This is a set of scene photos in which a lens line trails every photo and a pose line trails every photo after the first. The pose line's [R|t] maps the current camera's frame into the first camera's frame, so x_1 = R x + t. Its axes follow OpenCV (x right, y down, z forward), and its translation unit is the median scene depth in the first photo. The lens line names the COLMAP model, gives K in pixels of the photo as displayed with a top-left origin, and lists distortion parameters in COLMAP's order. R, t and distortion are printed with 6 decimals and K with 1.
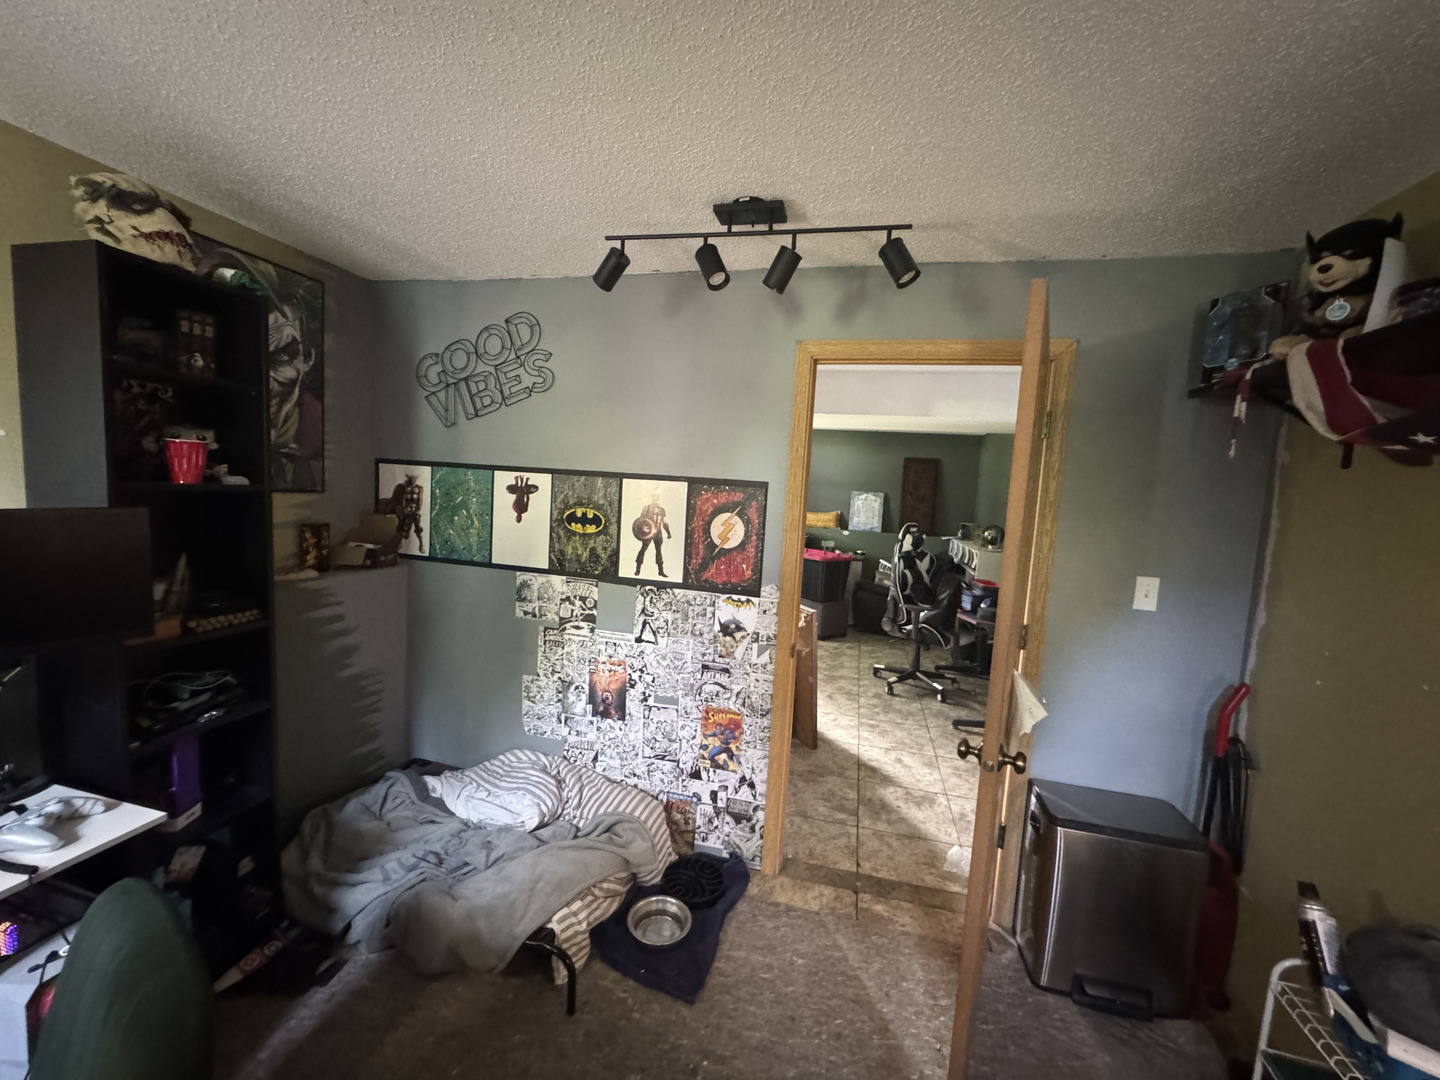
lens RADIAL K [[576.1, 0, 717.3], [0, 576.1, 540.0], [0, 0, 1]] dist [-0.002709, 0.000742]
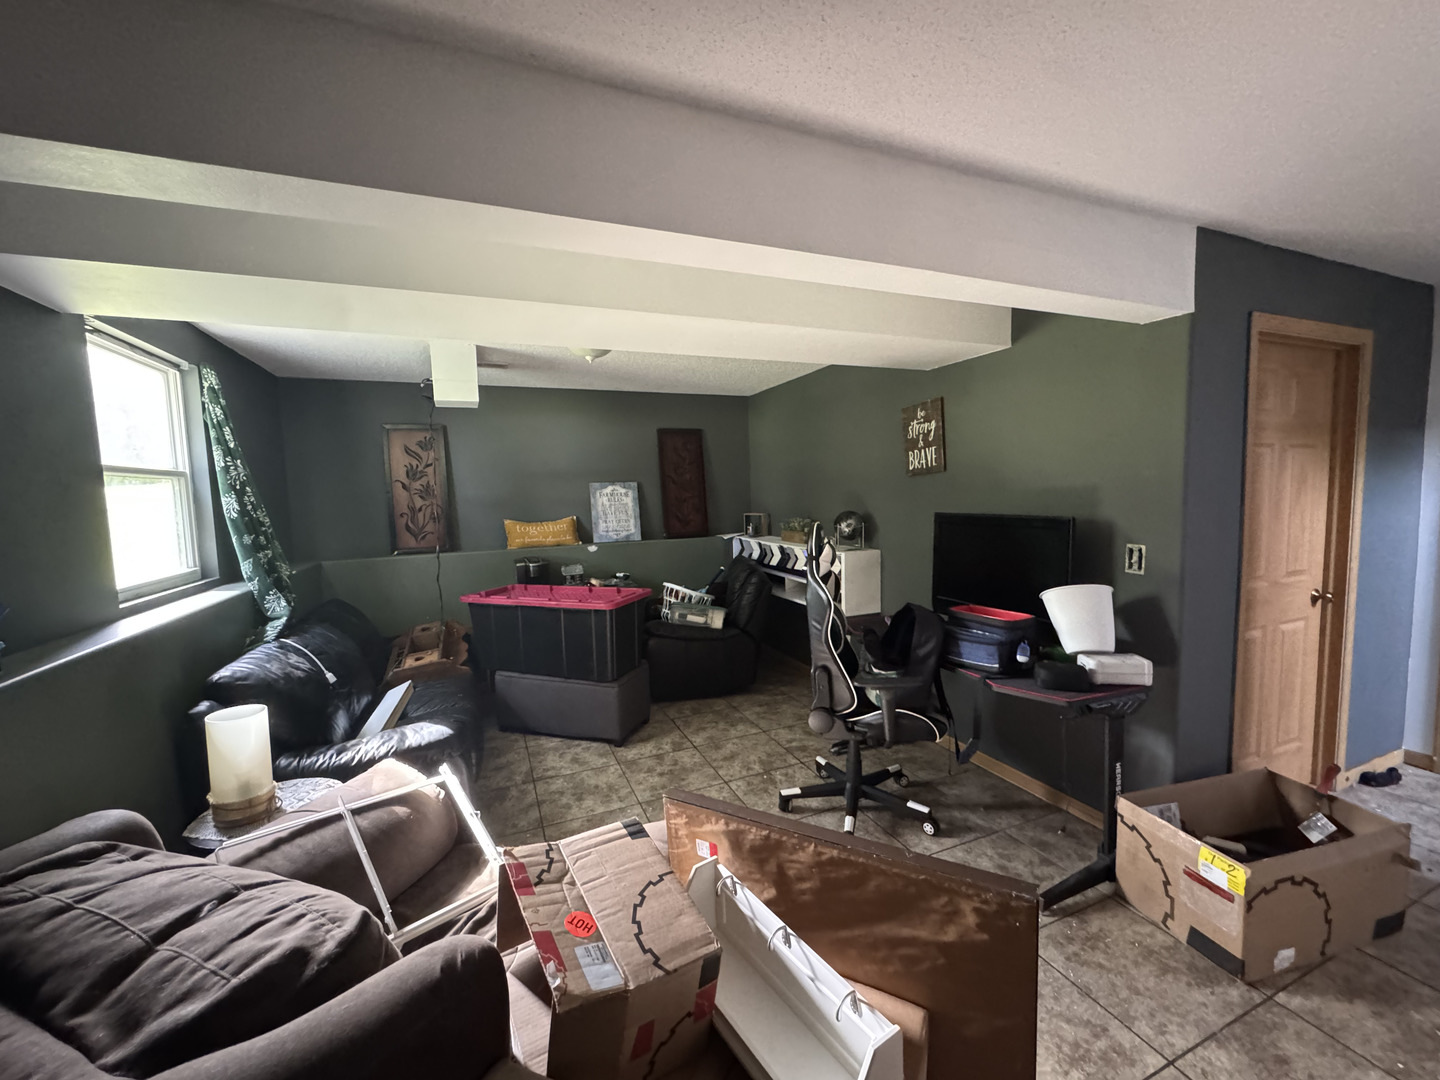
lens RADIAL K [[576.1, 0, 728.0], [0, 576.1, 540.7], [0, 0, 1]] dist [-0.002709, 0.000742]
pose [[0.798334, -0.137685, 0.586264, -0.032828], [0.134850, 0.989664, 0.048794, -0.032048], [-0.586922, 0.040104, 0.808649, 0.388780]]
